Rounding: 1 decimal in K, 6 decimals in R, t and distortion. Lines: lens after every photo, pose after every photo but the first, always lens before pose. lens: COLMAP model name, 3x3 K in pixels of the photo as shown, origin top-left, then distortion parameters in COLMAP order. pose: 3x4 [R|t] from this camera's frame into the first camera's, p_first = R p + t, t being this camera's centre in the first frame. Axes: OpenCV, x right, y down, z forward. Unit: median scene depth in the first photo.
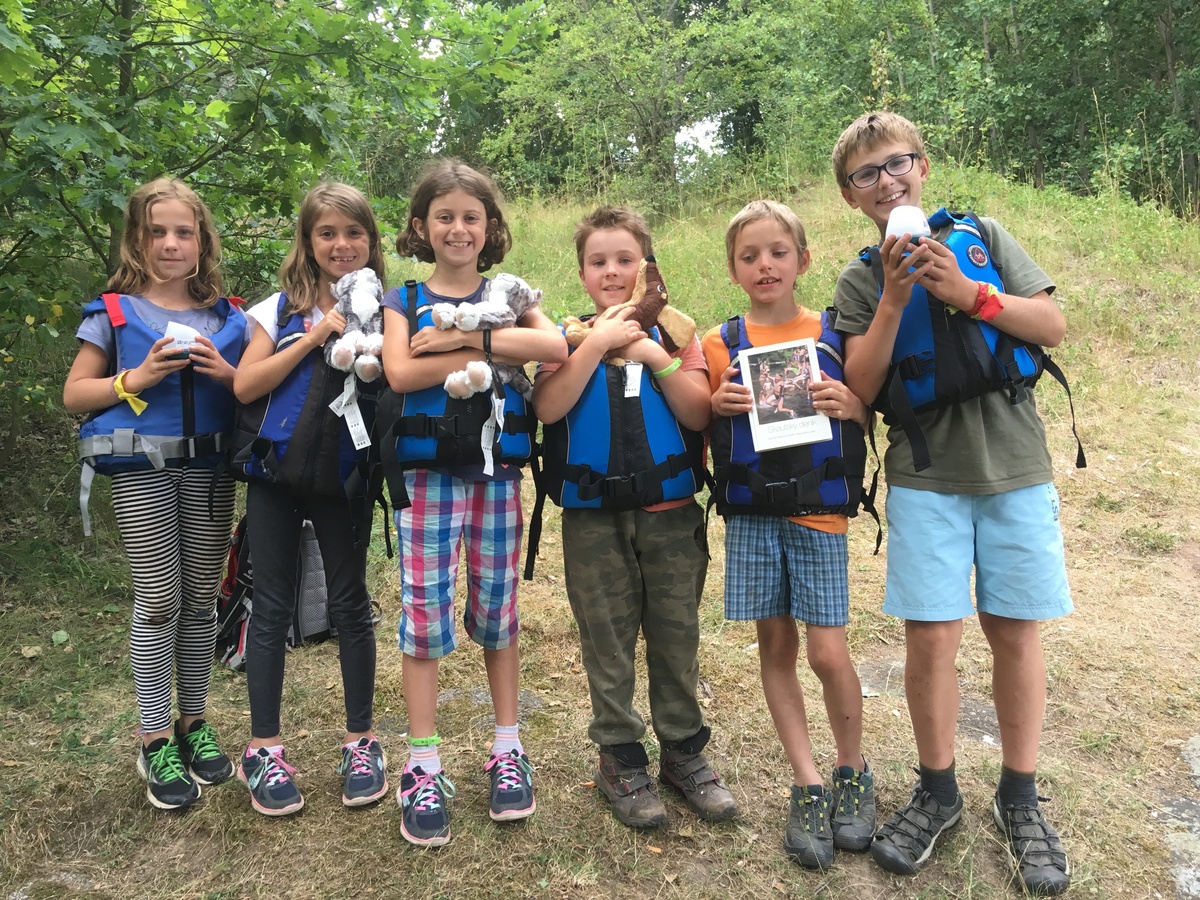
lens RADIAL K [[1006.2, 0, 606.0], [0, 1006.2, 447.4], [0, 0, 1]] dist [0.096081, -0.151468]
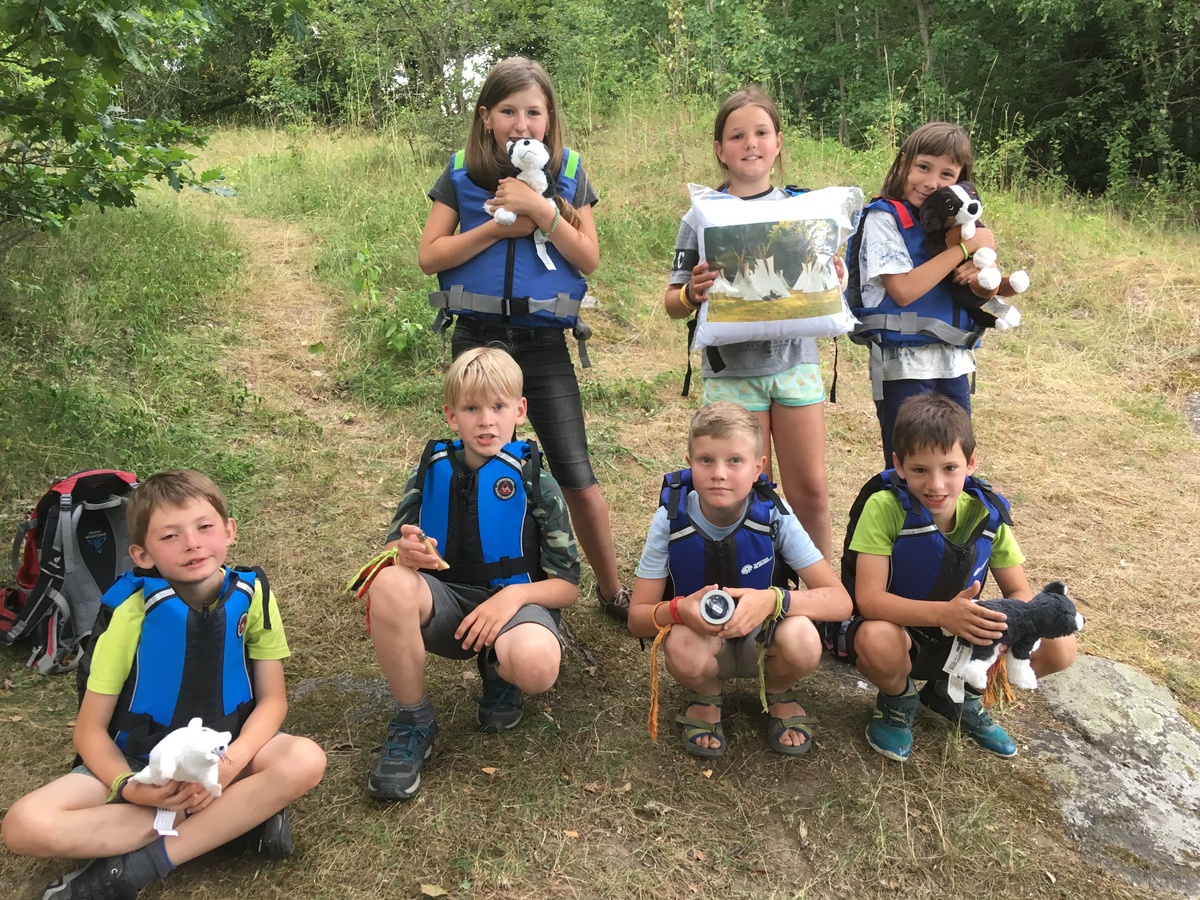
lens RADIAL K [[1006.2, 0, 606.0], [0, 1006.2, 447.4], [0, 0, 1]] dist [0.096081, -0.151468]
pose [[0.974347, -0.028495, 0.223238, -0.084590], [0.015670, 0.998134, 0.059014, -0.016086], [-0.224503, -0.054002, 0.972976, 0.058201]]
